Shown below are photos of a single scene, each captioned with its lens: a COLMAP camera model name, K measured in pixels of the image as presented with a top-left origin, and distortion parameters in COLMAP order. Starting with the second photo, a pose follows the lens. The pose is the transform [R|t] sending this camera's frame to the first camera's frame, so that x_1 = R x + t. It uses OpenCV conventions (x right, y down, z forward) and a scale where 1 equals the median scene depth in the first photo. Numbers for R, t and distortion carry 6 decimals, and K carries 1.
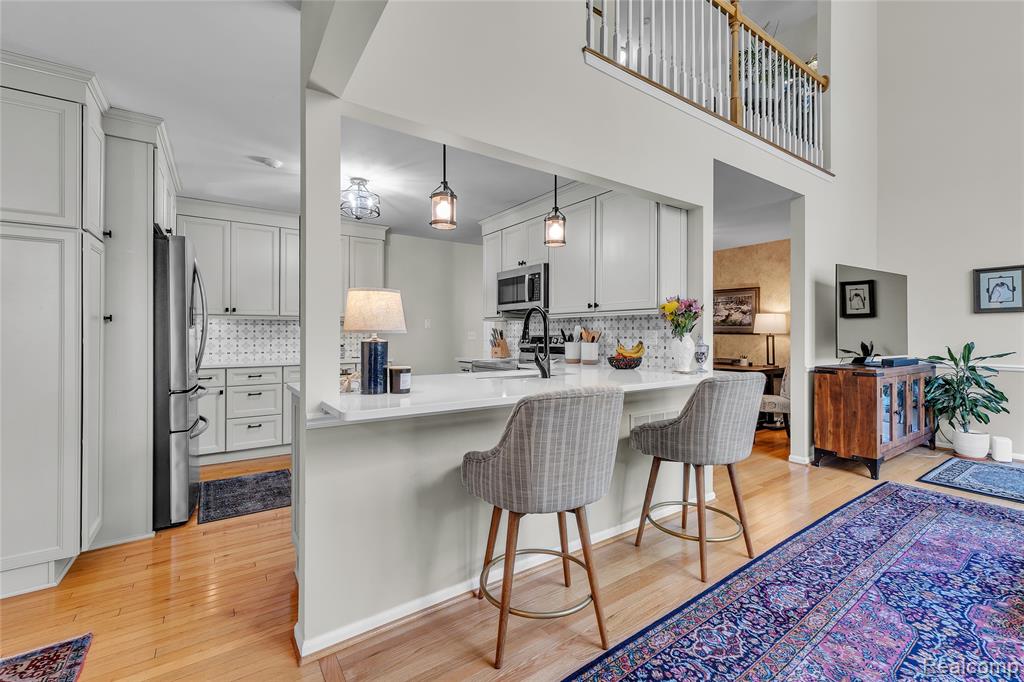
lens RADIAL K [[437.9, 0, 516.3], [0, 437.9, 335.3], [0, 0, 1]] dist [-0.001976, 0.002748]
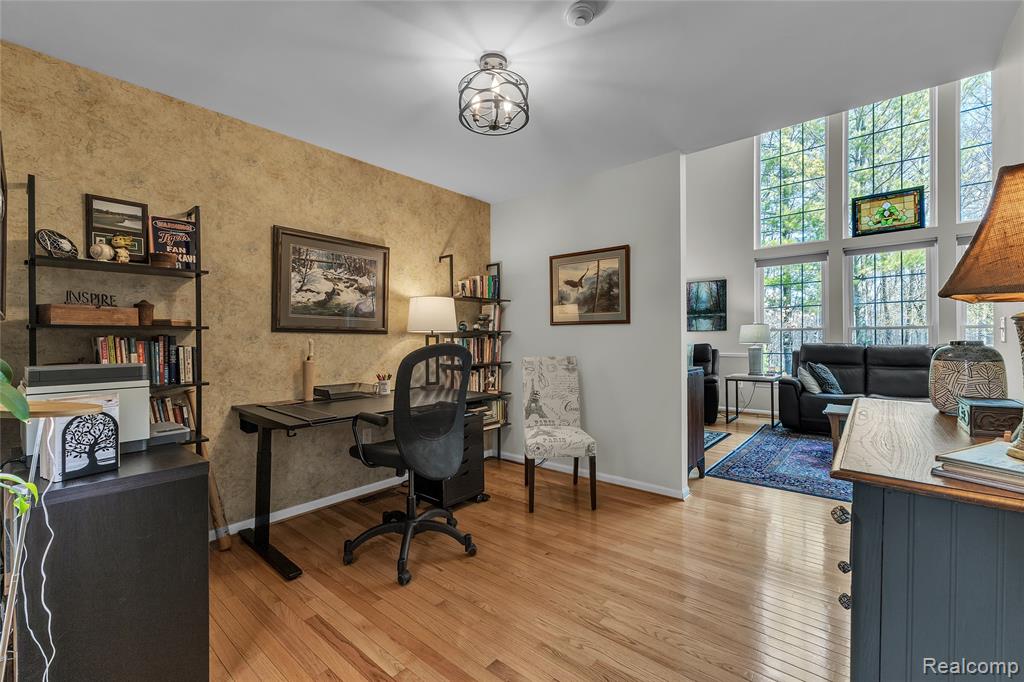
lens RADIAL K [[437.9, 0, 508.7], [0, 437.9, 339.7], [0, 0, 1]] dist [-0.001976, 0.002748]
pose [[-0.252585, -0.003211, 0.967569, -0.028023], [0.008422, 0.999949, 0.005517, 0.005700], [-0.967538, 0.009543, -0.252545, 1.520744]]
